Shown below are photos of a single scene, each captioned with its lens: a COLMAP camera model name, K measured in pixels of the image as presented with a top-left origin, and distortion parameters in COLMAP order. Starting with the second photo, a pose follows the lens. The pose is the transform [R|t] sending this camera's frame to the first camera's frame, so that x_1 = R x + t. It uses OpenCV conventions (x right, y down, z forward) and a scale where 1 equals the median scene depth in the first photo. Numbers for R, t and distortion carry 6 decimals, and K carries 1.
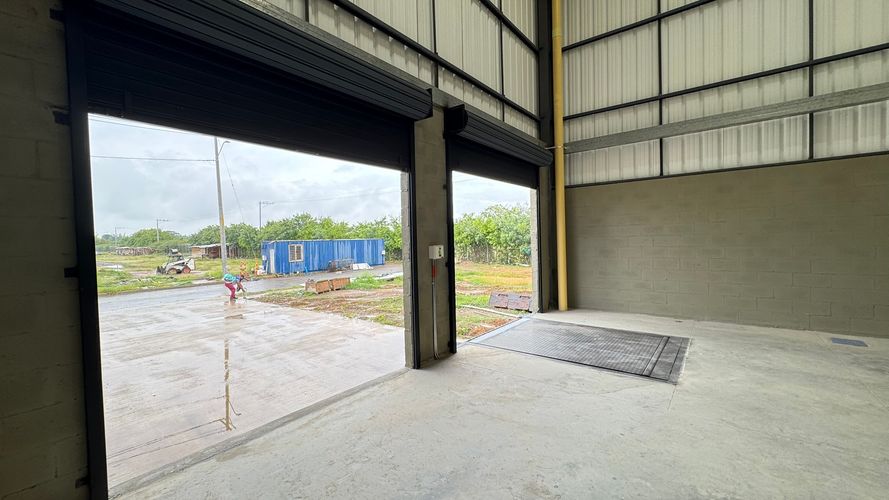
lens RADIAL K [[353.8, 0, 444.8], [0, 353.8, 253.1], [0, 0, 1]] dist [-0.003968, 0.000605]
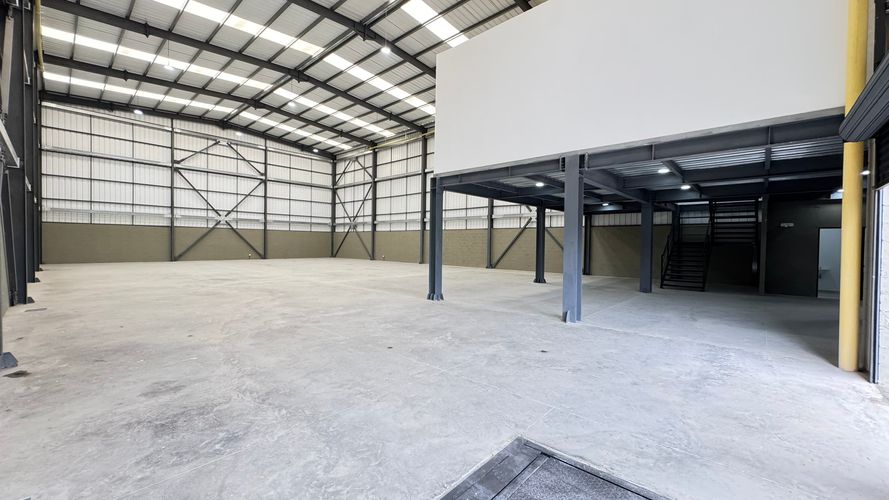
lens RADIAL K [[353.8, 0, 444.2], [0, 353.8, 250.0], [0, 0, 1]] dist [-0.003968, 0.000605]
pose [[-0.997537, 0.011832, 0.069139, 0.515660], [0.015574, 0.998429, 0.053831, -0.075597], [-0.068393, 0.054776, -0.996154, 1.218316]]
